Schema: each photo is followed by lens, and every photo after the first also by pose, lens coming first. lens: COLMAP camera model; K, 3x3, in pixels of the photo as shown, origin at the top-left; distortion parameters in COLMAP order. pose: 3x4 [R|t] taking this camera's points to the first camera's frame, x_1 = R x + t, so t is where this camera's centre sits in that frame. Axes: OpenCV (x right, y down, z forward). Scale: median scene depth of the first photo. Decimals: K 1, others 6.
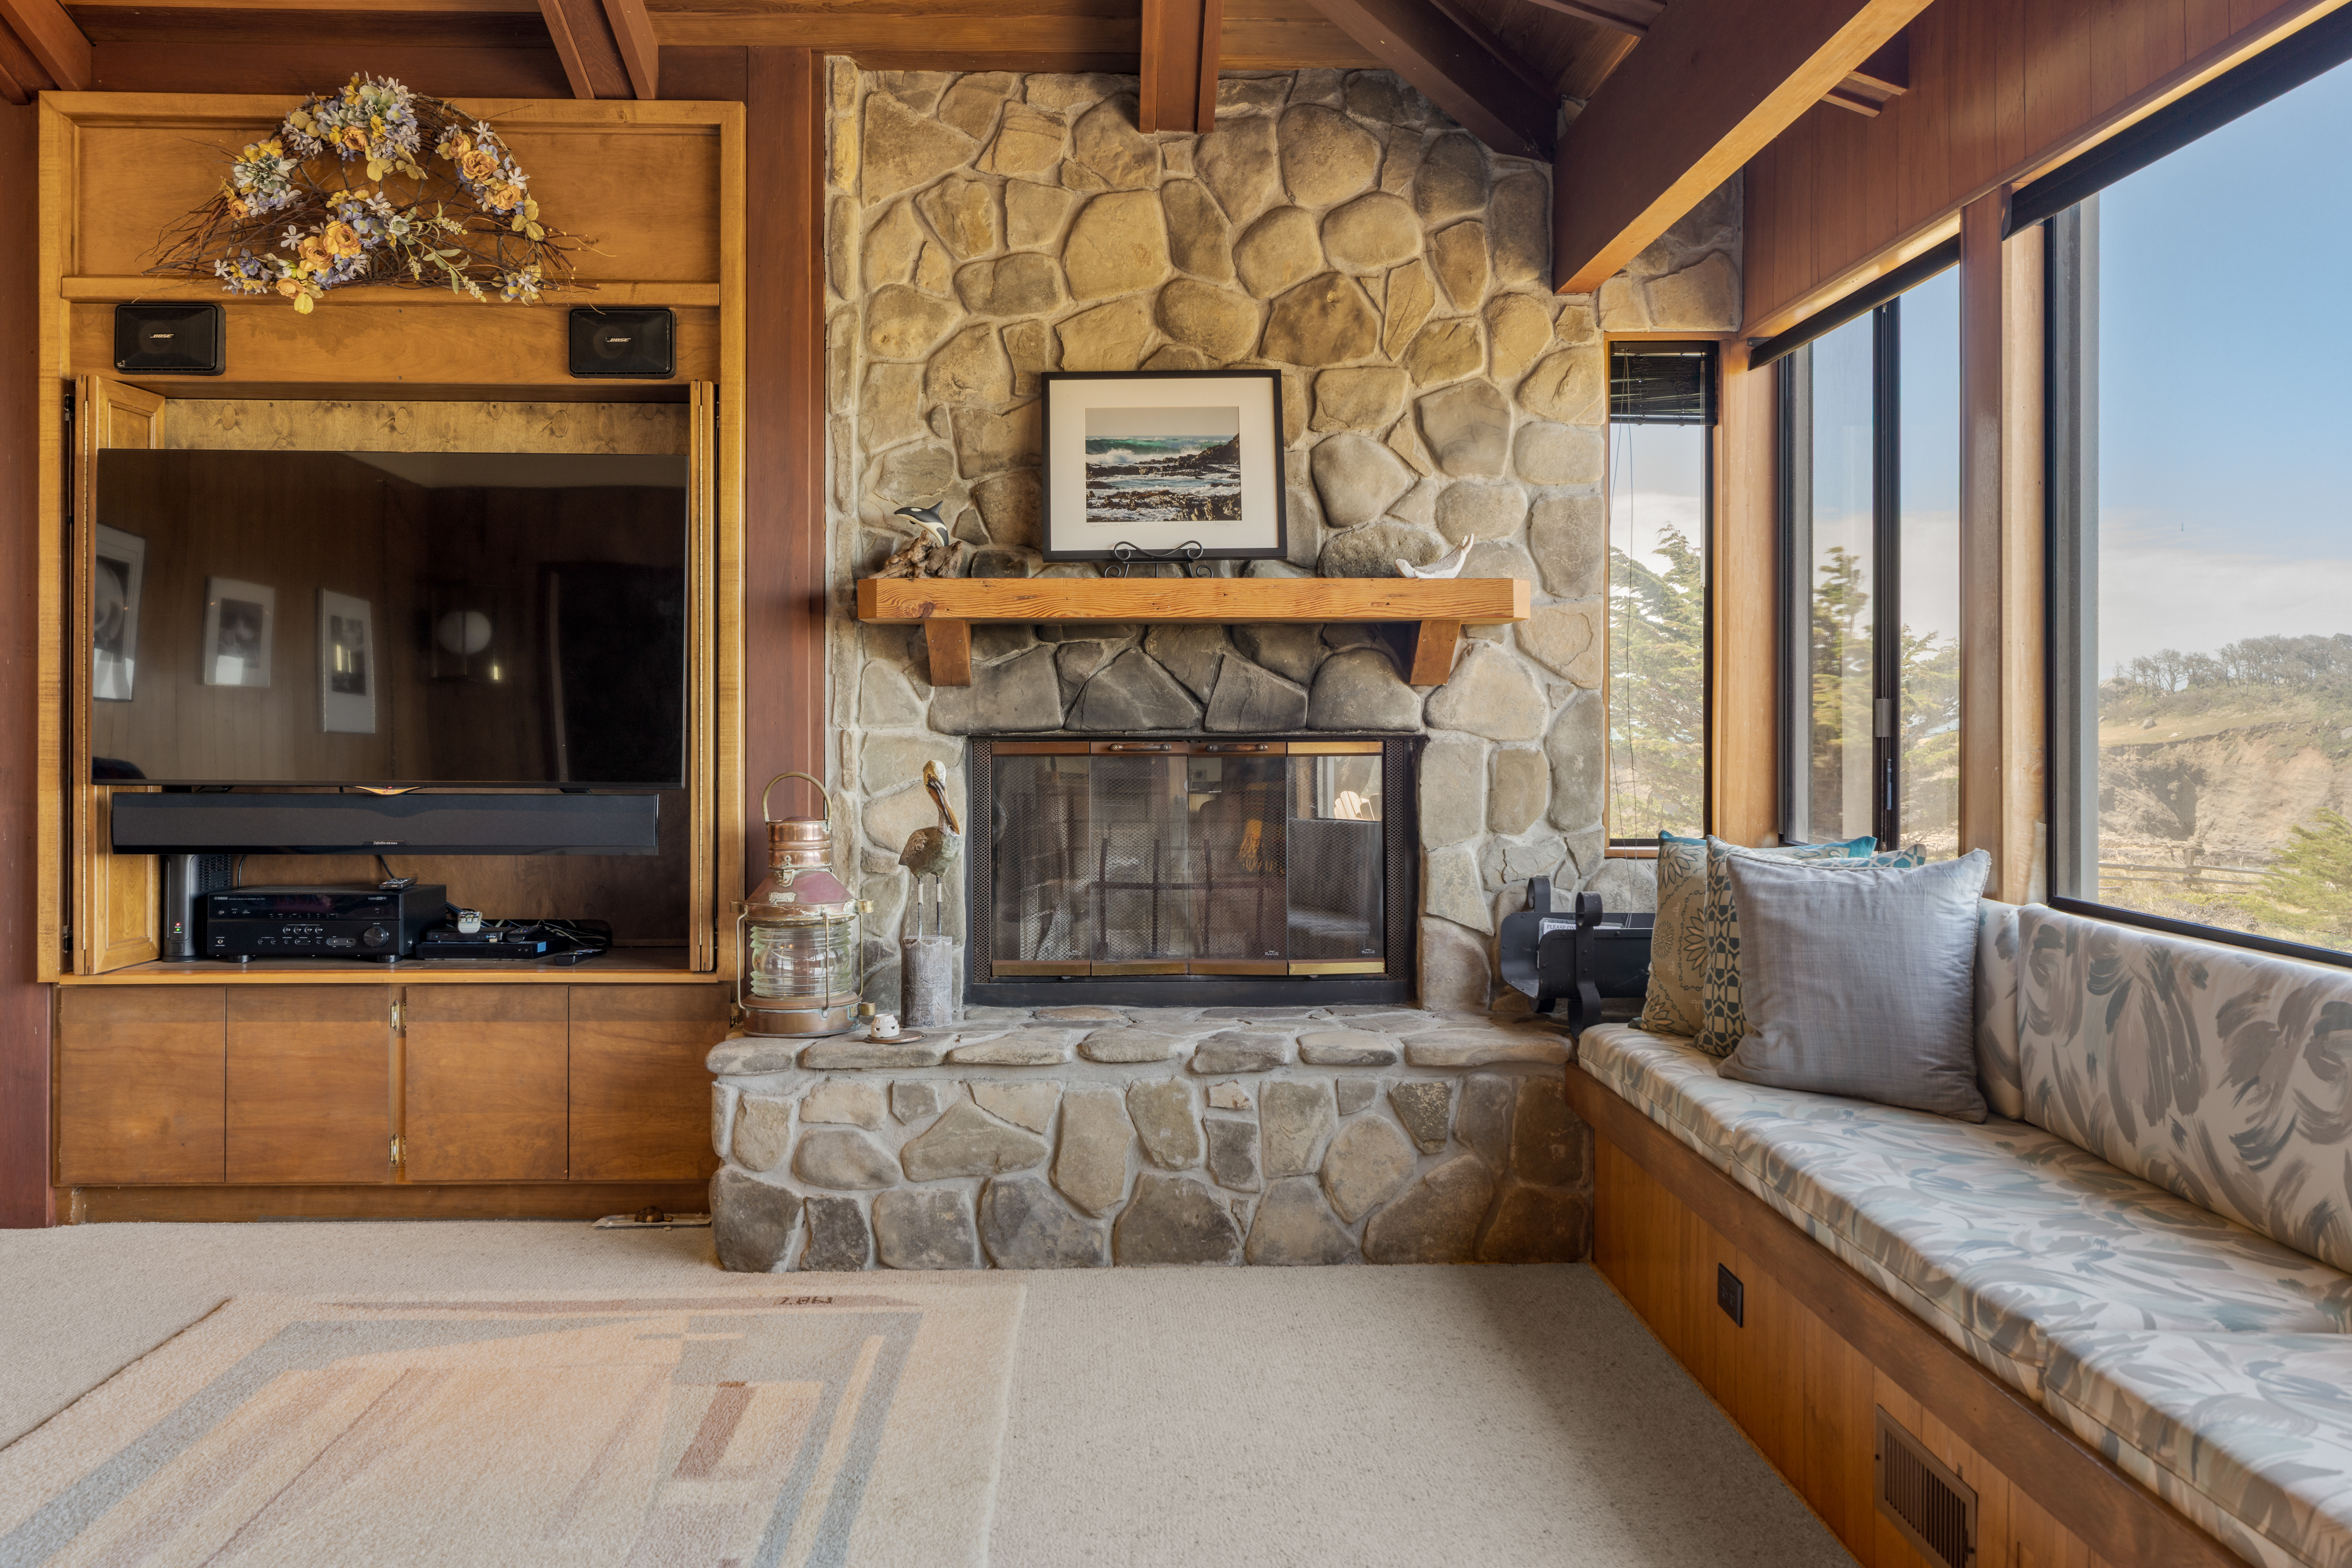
lens RADIAL K [[1977.2, 0, 1195.1], [0, 1977.2, 698.6], [0, 0, 1]] dist [-0.001387, -0.000617]
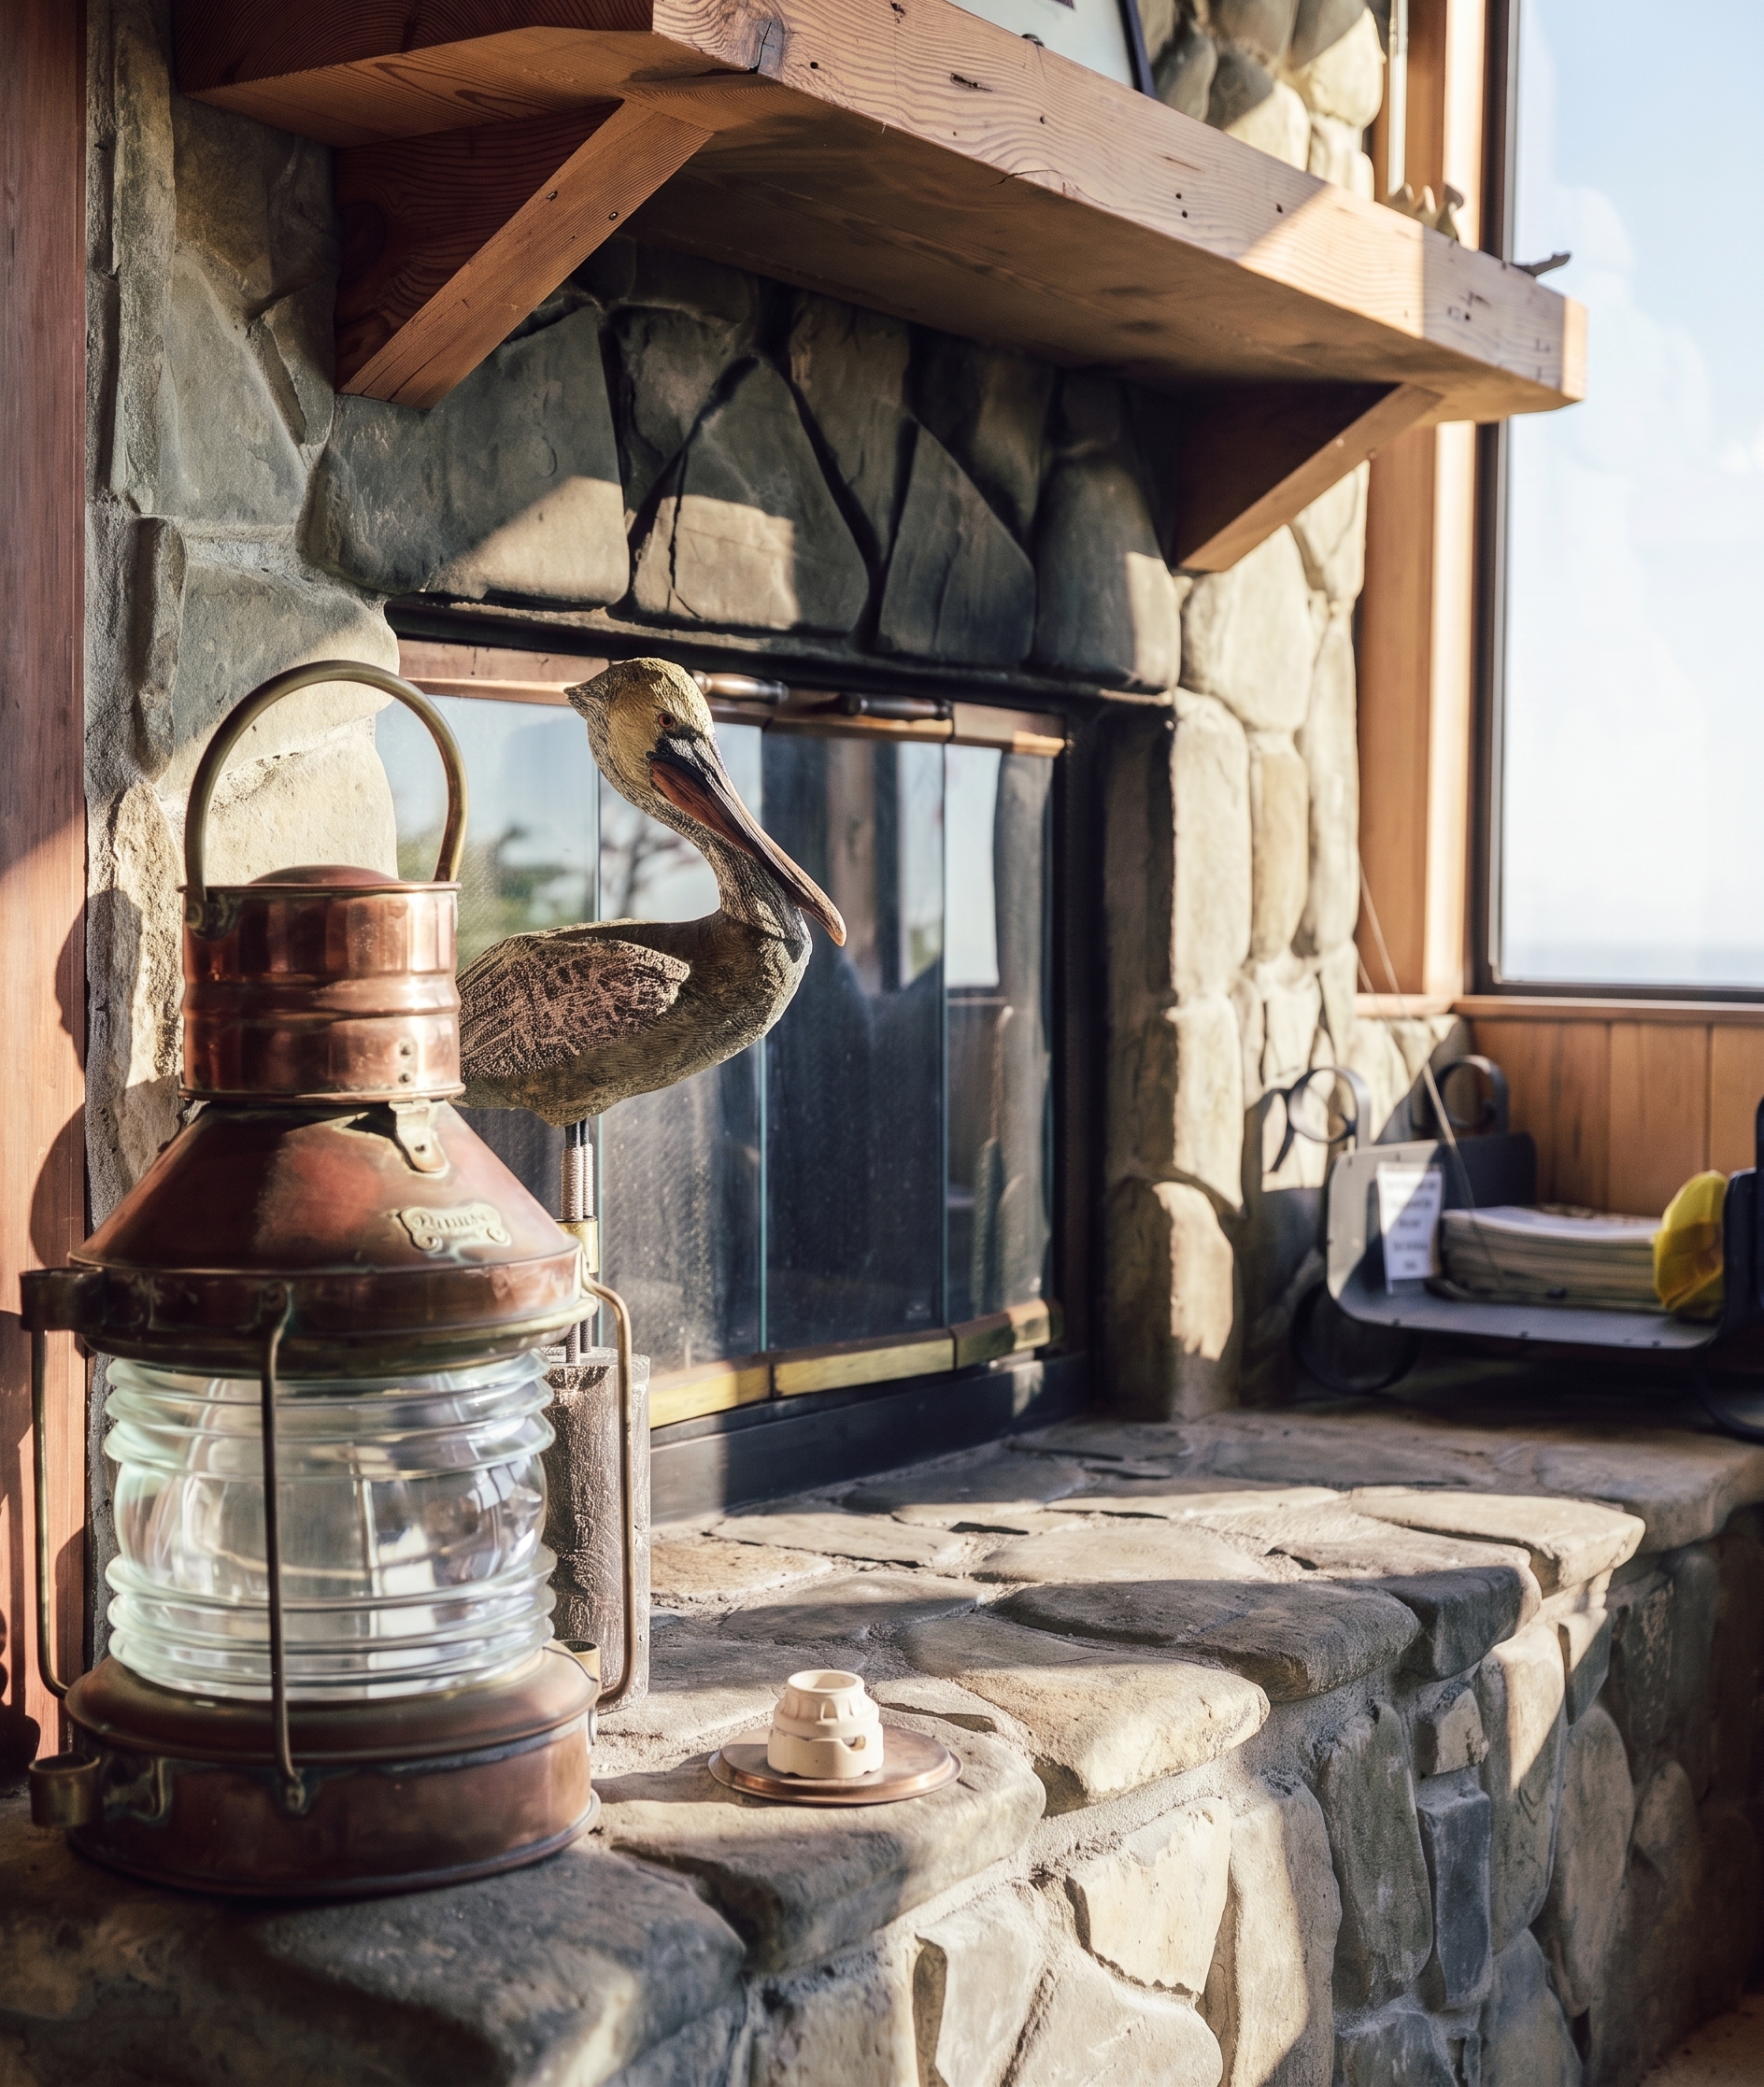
lens RADIAL K [[3282.0, 0, 881.4], [0, 3282.0, 955.0], [0, 0, 1]] dist [-0.003419, -0.033575]
pose [[0.558625, 0.000751, 0.829420, -0.452952], [-0.015958, 0.999824, 0.009842, 0.062638], [-0.829267, -0.018733, 0.558539, 0.719910]]
